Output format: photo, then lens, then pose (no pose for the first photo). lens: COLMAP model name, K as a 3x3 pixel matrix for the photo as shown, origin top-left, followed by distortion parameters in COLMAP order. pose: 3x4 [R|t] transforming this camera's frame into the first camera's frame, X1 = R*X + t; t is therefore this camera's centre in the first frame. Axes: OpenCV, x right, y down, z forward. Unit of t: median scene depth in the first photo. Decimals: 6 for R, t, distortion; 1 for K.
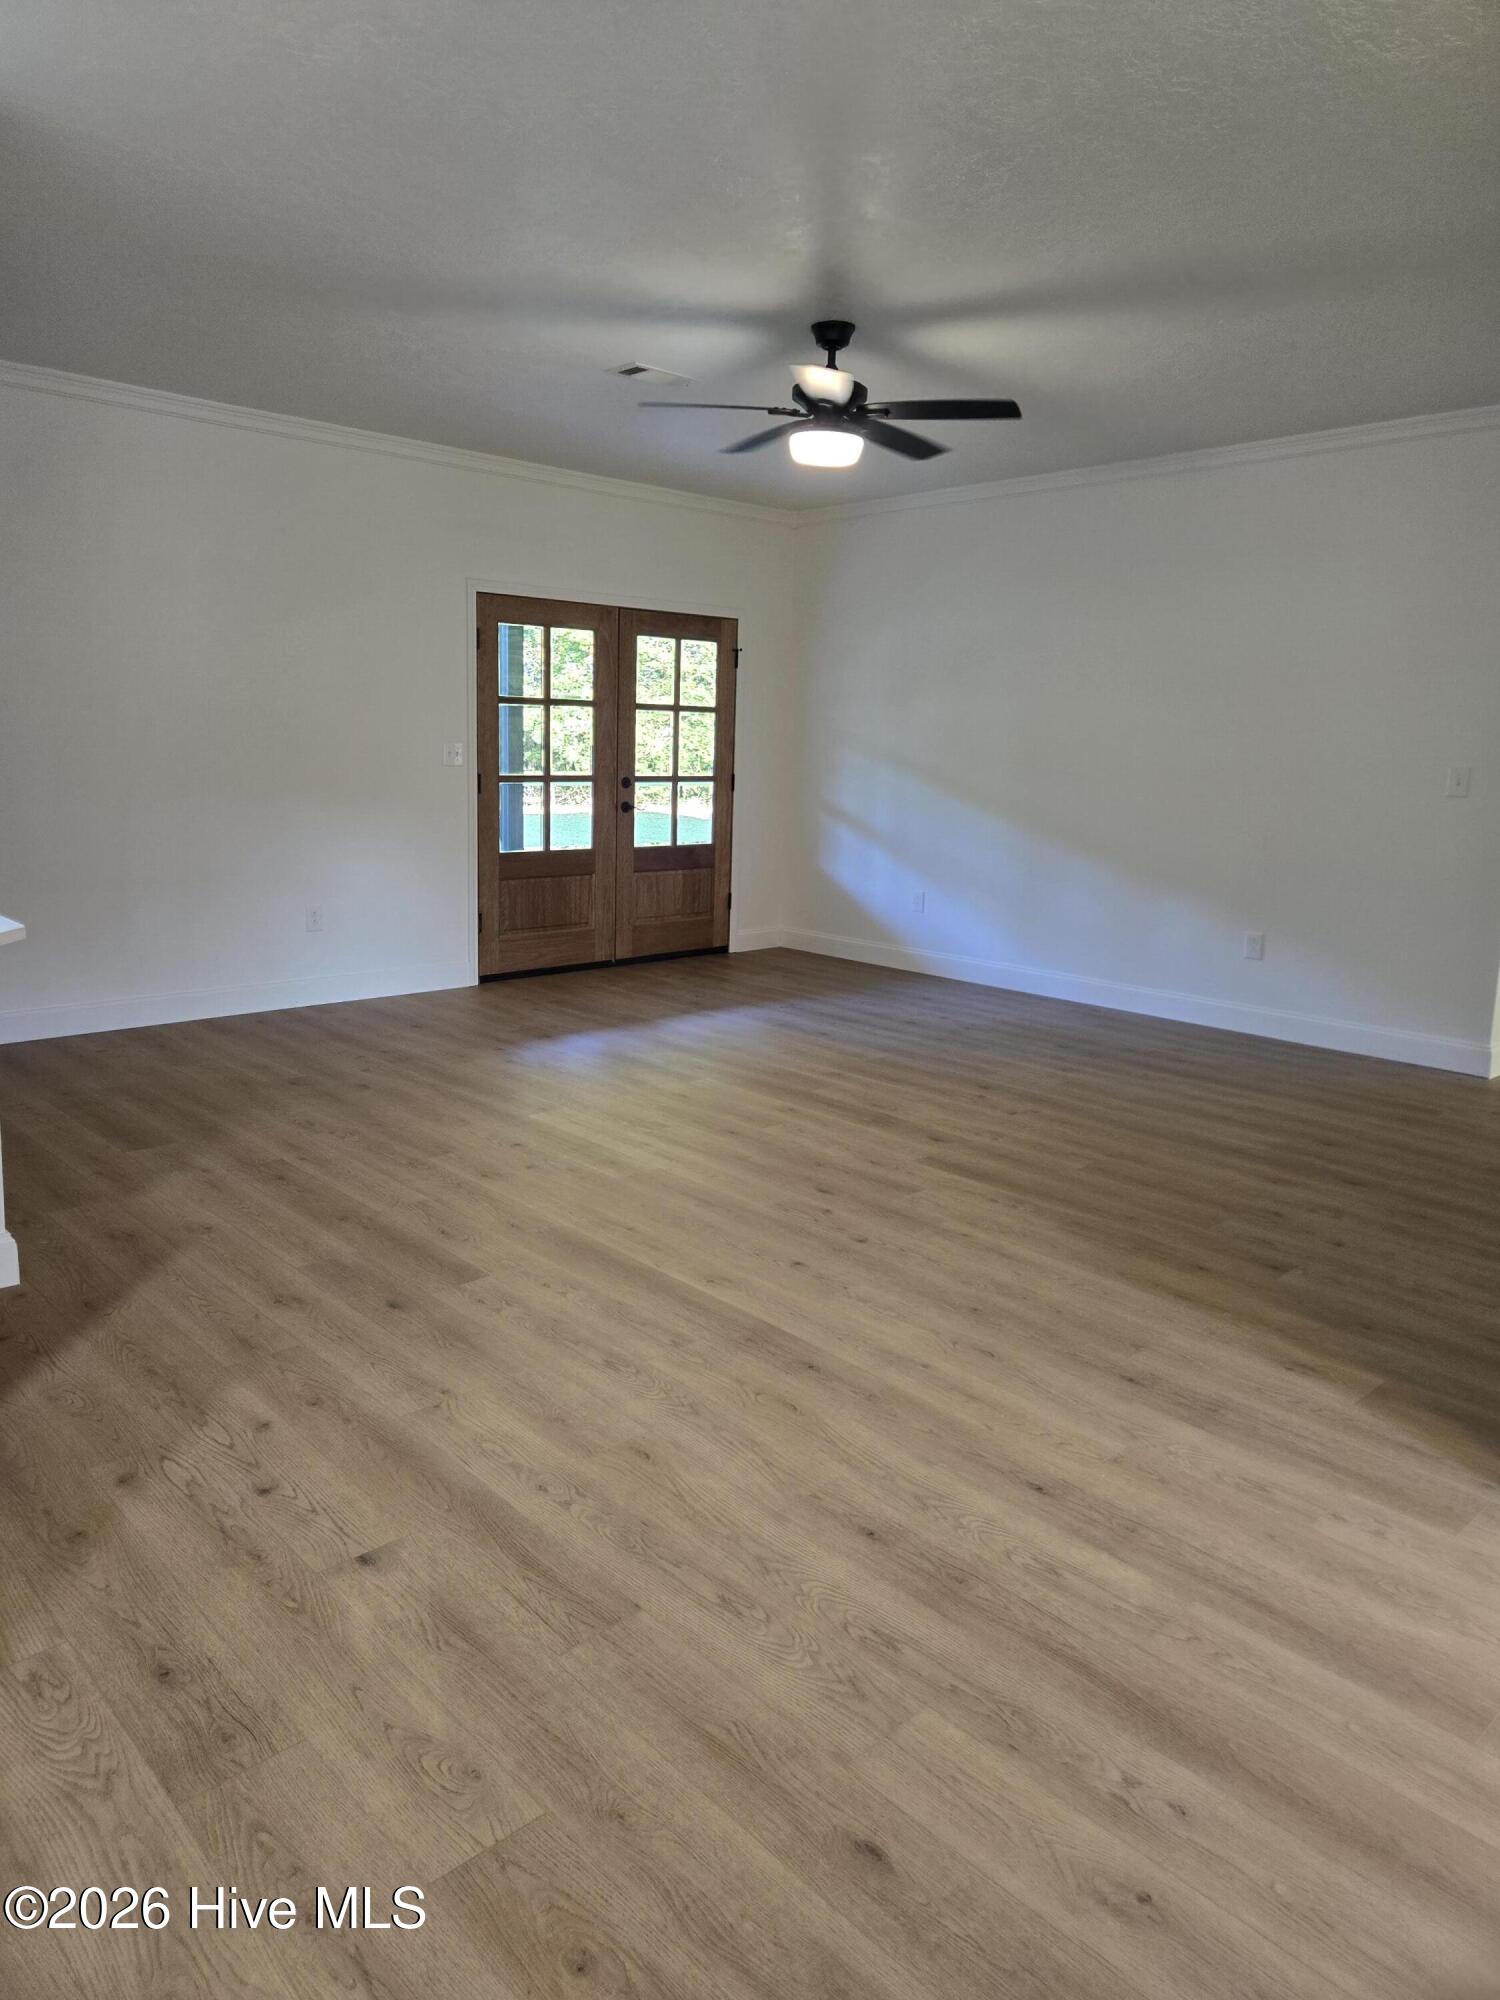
lens RADIAL K [[1299.7, 0, 755.9], [0, 1299.7, 964.4], [0, 0, 1]] dist [0.099080, -0.156363]
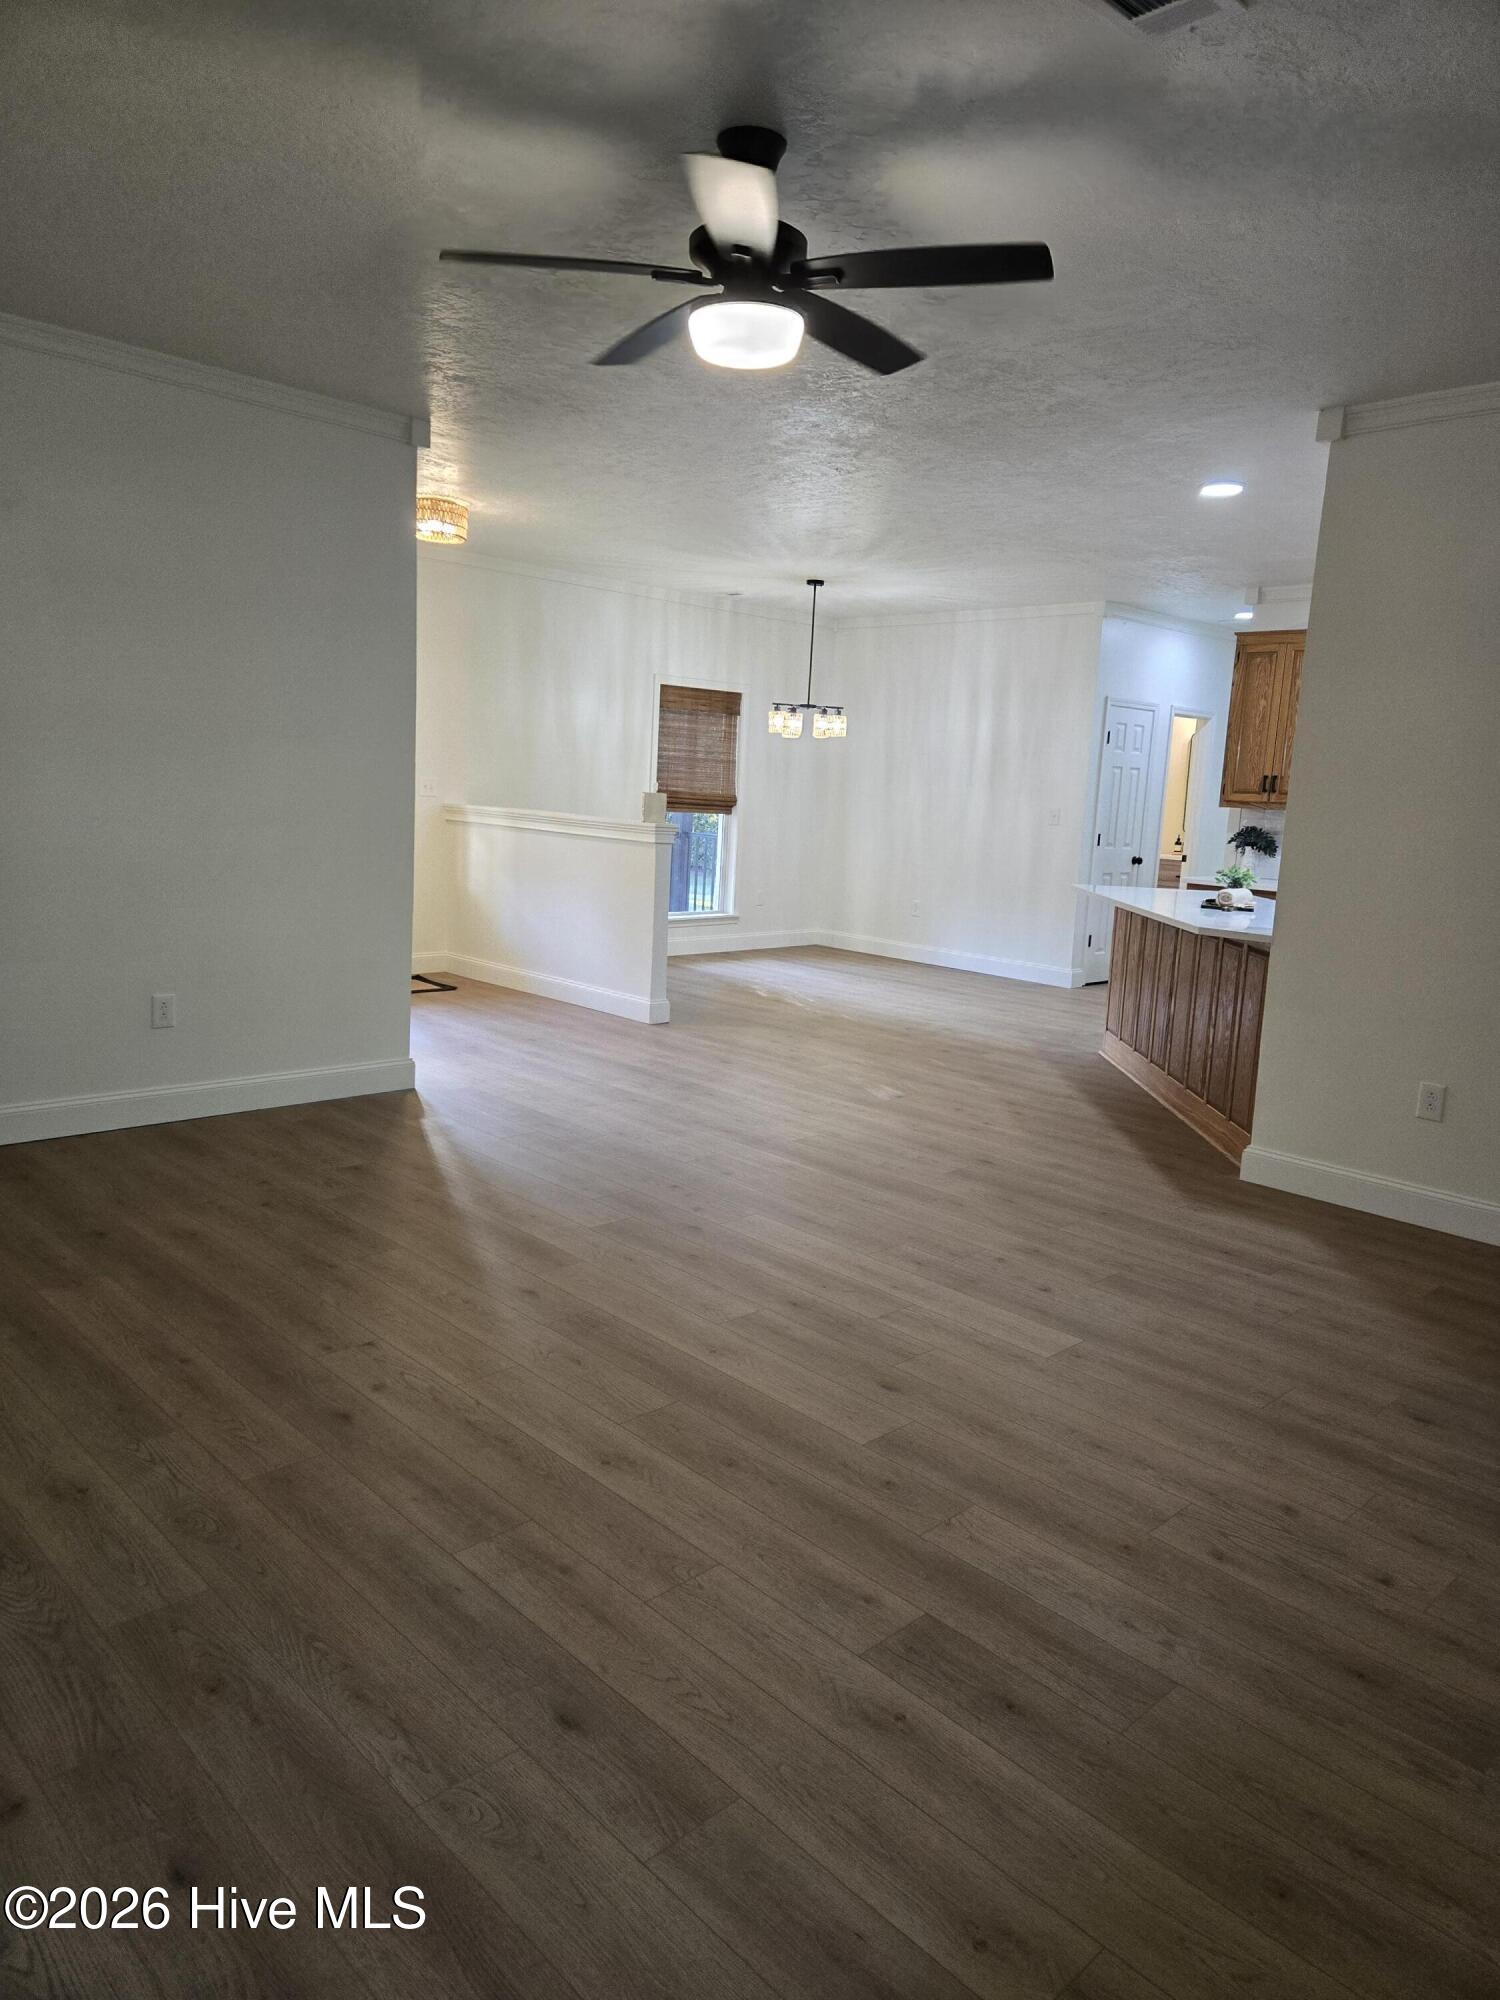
lens RADIAL K [[1309.6, 0, 721.6], [0, 1309.6, 968.6], [0, 0, 1]] dist [0.078390, -0.072475]
pose [[-0.996984, -0.077536, 0.003290, 0.043778], [-0.072651, 0.947393, 0.311718, -0.332780], [-0.027286, 0.310539, -0.950169, 1.873622]]
